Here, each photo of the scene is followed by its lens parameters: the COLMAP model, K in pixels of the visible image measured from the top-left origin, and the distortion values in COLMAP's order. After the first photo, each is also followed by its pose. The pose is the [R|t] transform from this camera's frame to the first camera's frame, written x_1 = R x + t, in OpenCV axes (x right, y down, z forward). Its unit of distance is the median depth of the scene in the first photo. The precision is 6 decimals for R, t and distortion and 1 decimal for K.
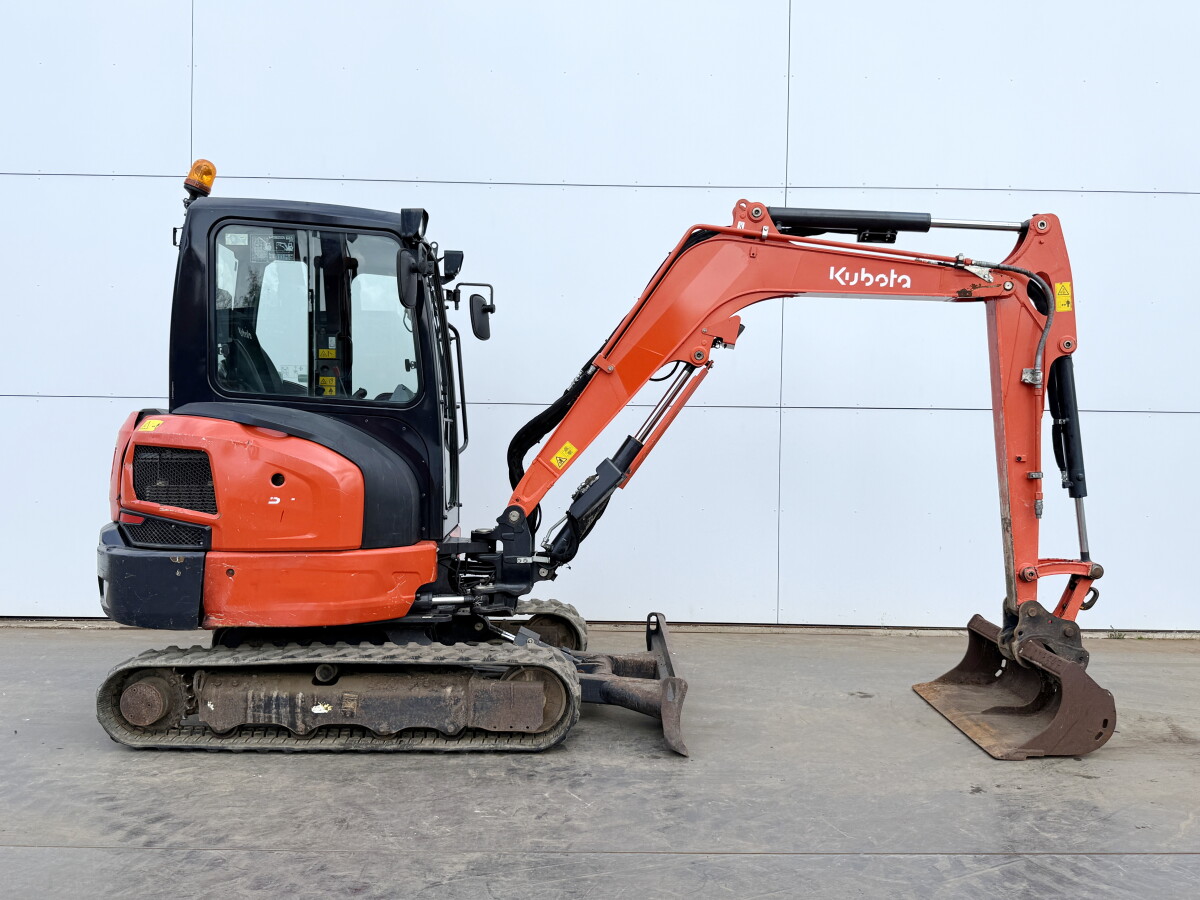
lens RADIAL K [[1011.4, 0, 610.6], [0, 1011.4, 456.6], [0, 0, 1]] dist [0.009403, -0.051923]
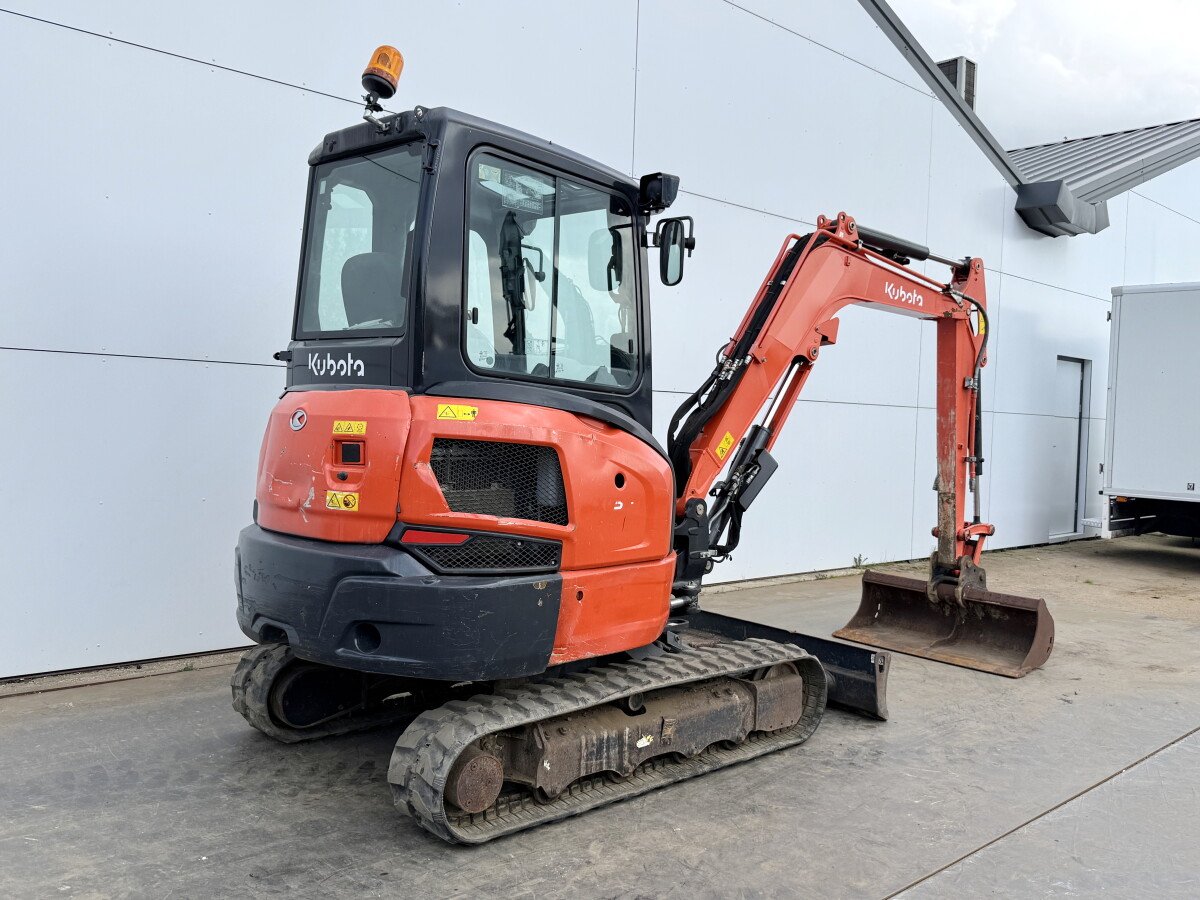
lens RADIAL K [[1035.2, 0, 596.7], [0, 1035.2, 446.3], [0, 0, 1]] dist [0.032047, -0.050911]
pose [[0.740711, -0.001594, 0.671822, -0.915121], [-0.021815, 0.999413, 0.026424, -0.027147], [-0.671470, -0.034228, 0.740241, 0.376797]]
